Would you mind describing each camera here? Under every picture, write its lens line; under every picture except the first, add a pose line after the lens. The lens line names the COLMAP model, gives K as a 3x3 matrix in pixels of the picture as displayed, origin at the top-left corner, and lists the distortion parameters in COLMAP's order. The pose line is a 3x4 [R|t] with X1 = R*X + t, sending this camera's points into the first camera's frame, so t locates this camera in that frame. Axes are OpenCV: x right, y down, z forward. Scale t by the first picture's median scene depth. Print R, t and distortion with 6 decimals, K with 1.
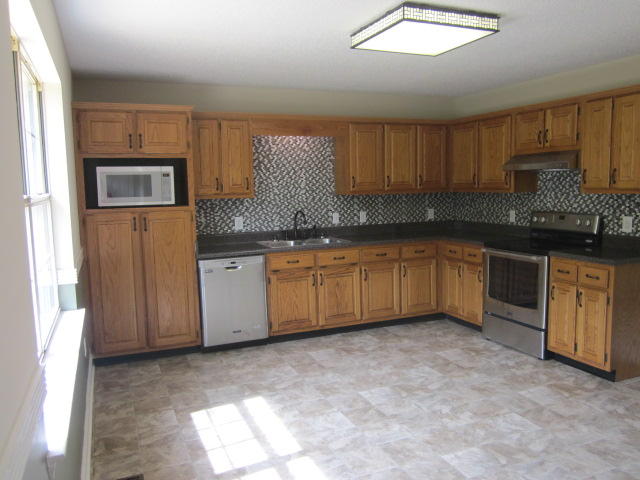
lens RADIAL K [[527.0, 0, 317.7], [0, 527.0, 239.5], [0, 0, 1]] dist [-0.041235, 0.006215]
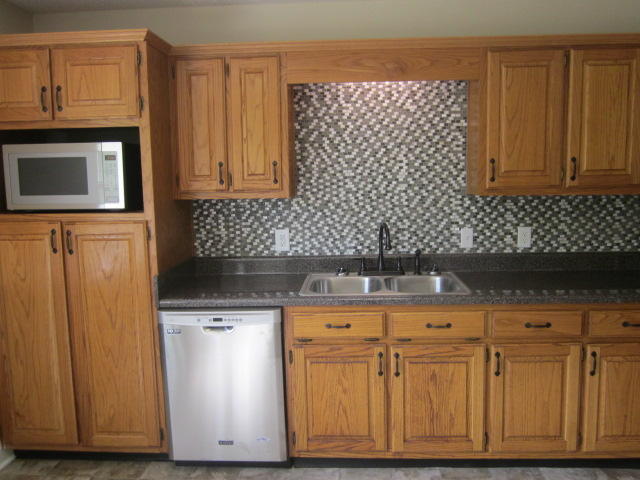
lens RADIAL K [[527.0, 0, 320.8], [0, 527.0, 239.9], [0, 0, 1]] dist [-0.041235, 0.006215]
pose [[0.899102, 0.057383, -0.433962, 0.152122], [-0.047399, 0.998304, 0.033803, -0.056444], [0.435166, -0.009823, 0.900297, 0.522693]]
